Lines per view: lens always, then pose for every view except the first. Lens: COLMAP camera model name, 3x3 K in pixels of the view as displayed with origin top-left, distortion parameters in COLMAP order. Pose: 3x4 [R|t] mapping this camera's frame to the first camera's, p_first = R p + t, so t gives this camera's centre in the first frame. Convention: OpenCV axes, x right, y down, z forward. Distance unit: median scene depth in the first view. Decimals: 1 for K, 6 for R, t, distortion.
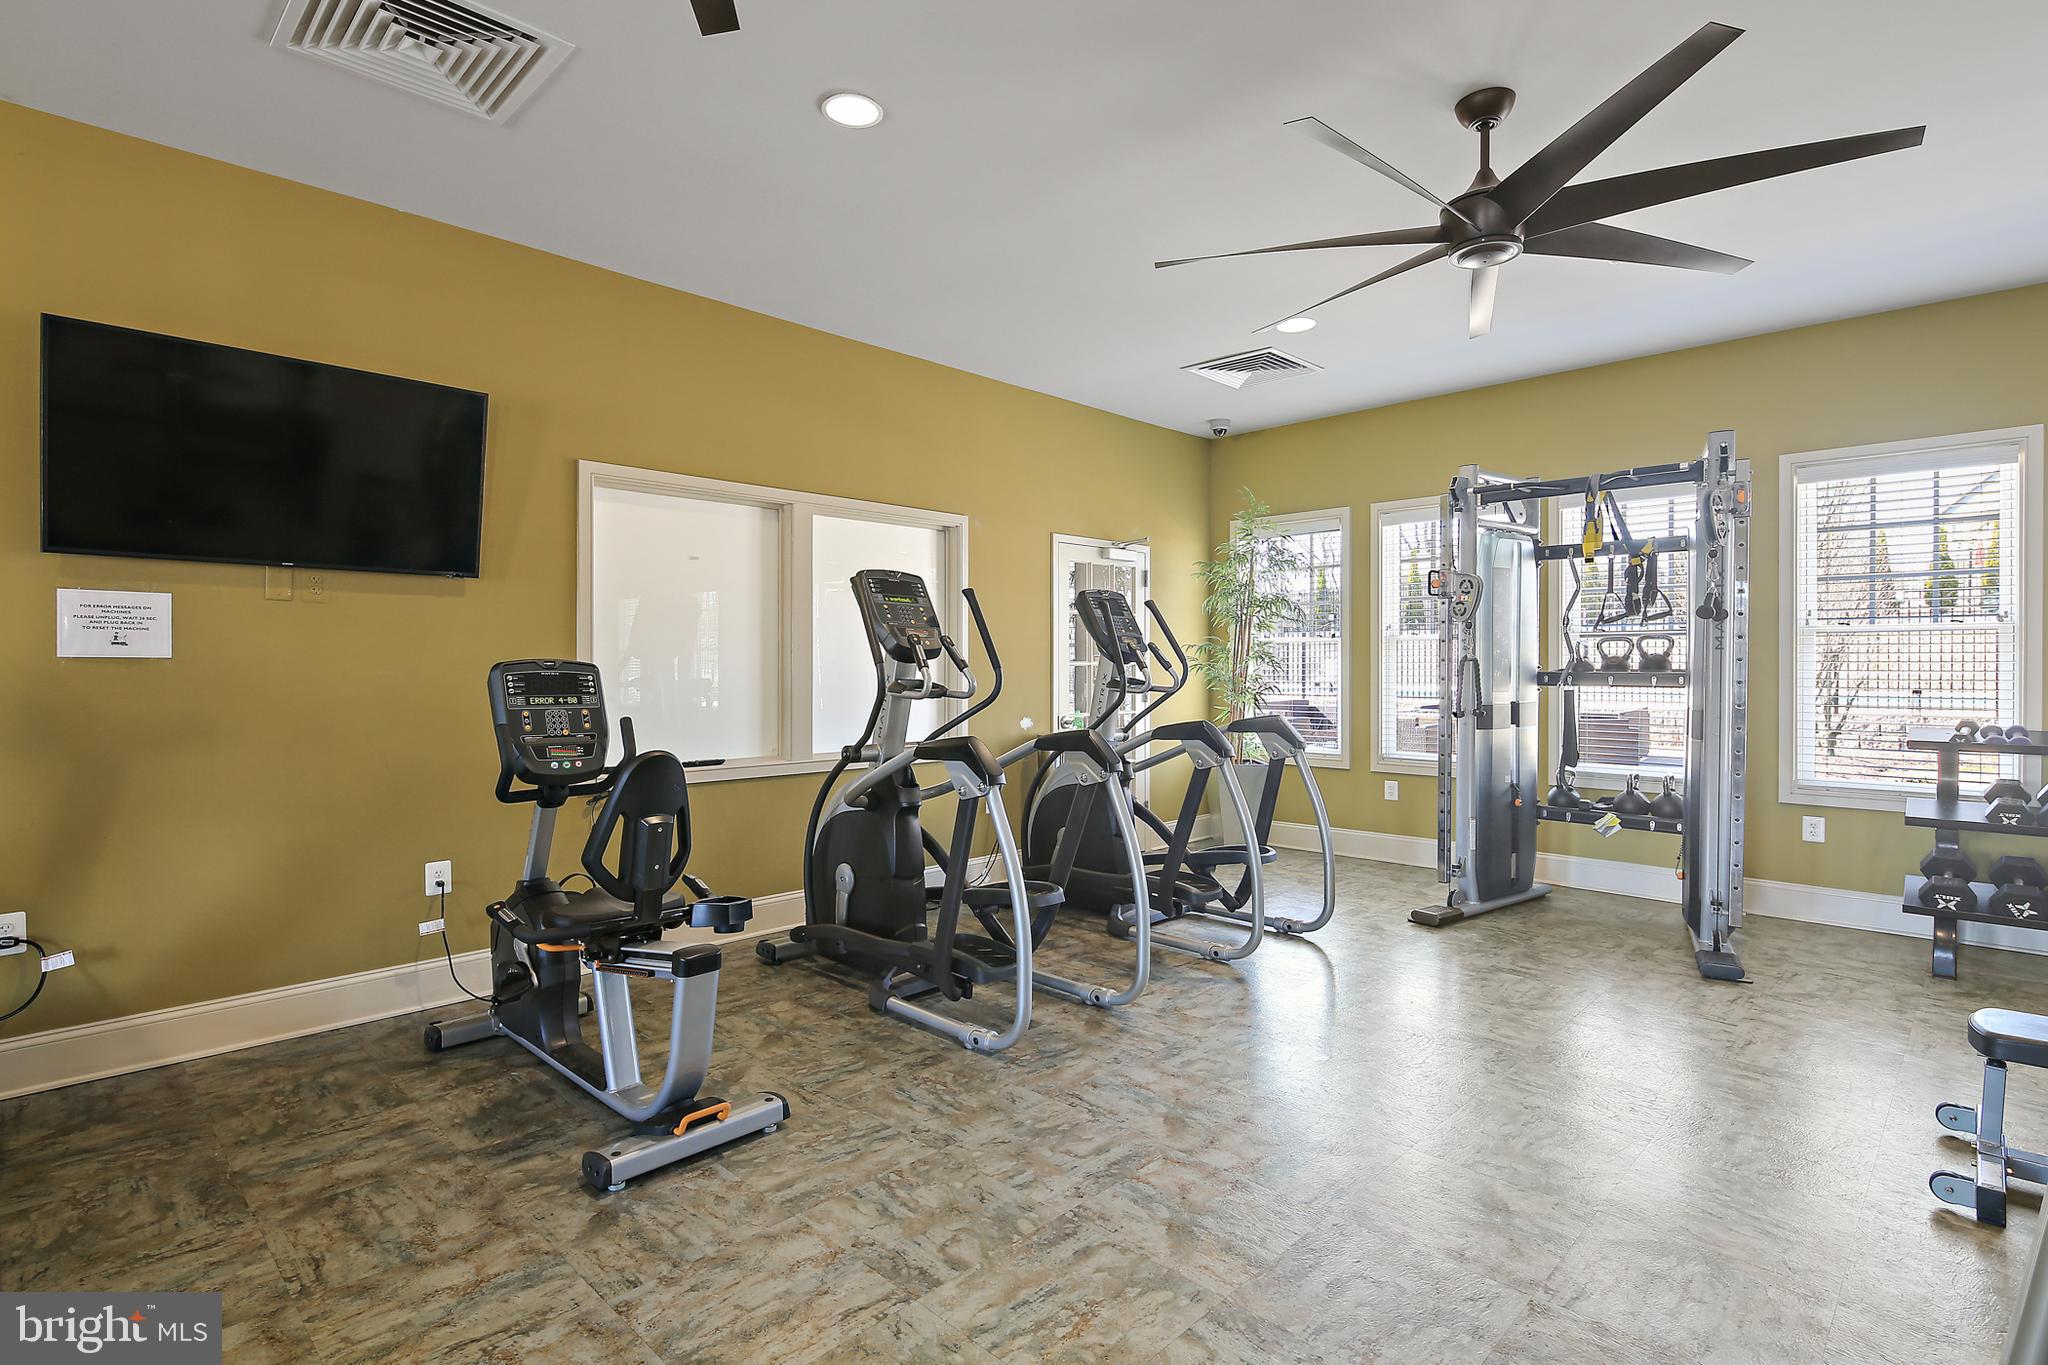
lens RADIAL K [[993.7, 0, 1025.5], [0, 993.7, 675.9], [0, 0, 1]] dist [0.000169, -0.002154]
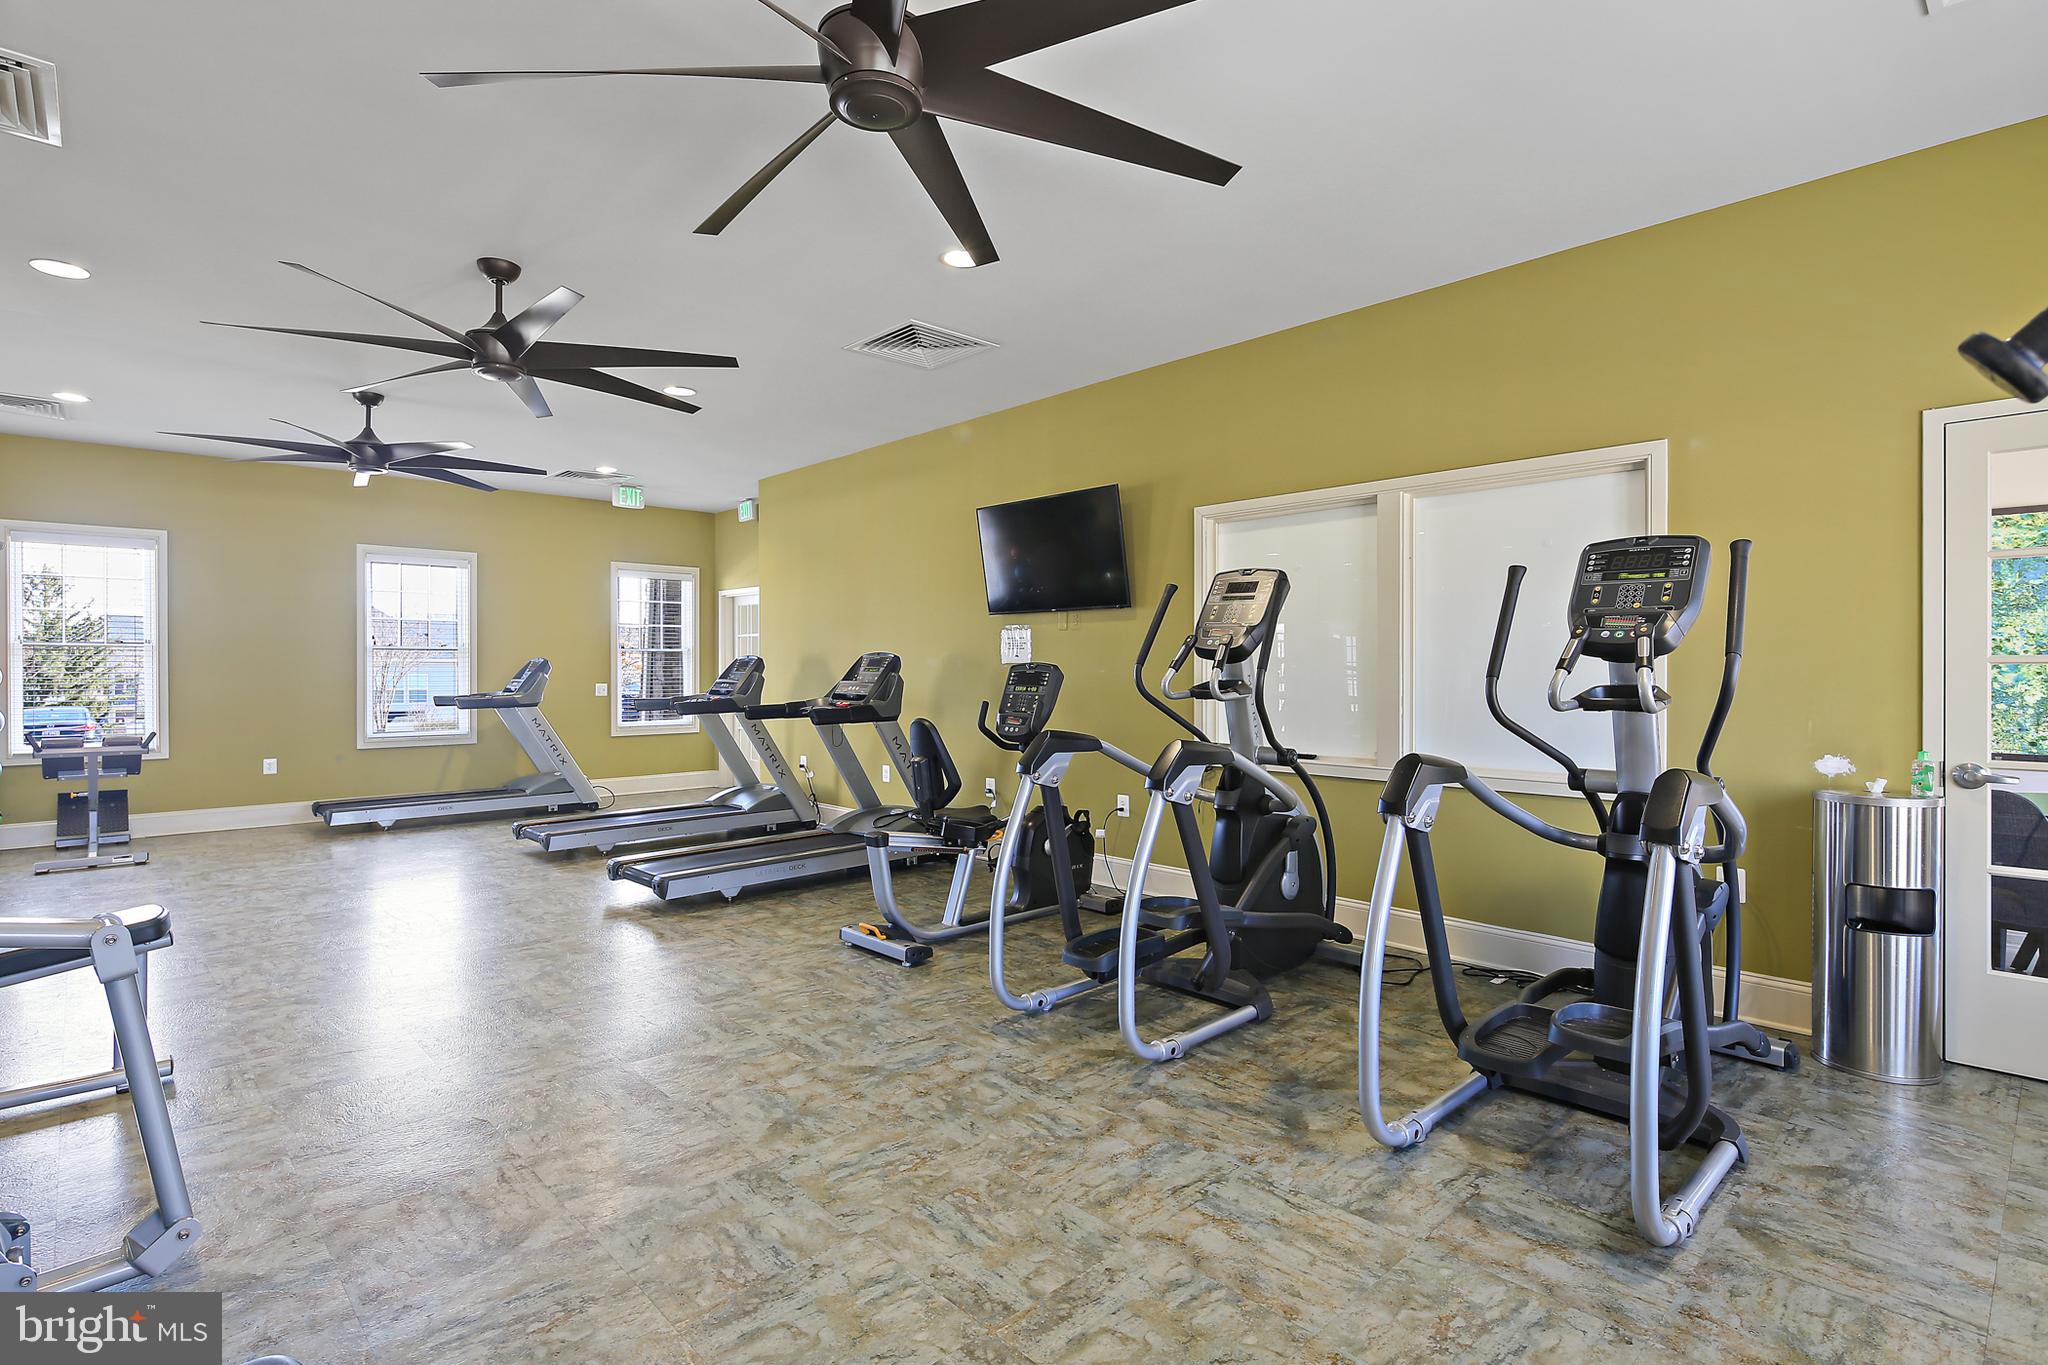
lens RADIAL K [[1009.2, 0, 1023.7], [0, 1009.2, 674.8], [0, 0, 1]] dist [0.000334, 0.000008]
pose [[-0.042748, 0.009169, -0.999044, 1.375000], [-0.006796, 0.999932, 0.009468, -0.015637], [0.999063, 0.007195, -0.042683, 1.307393]]
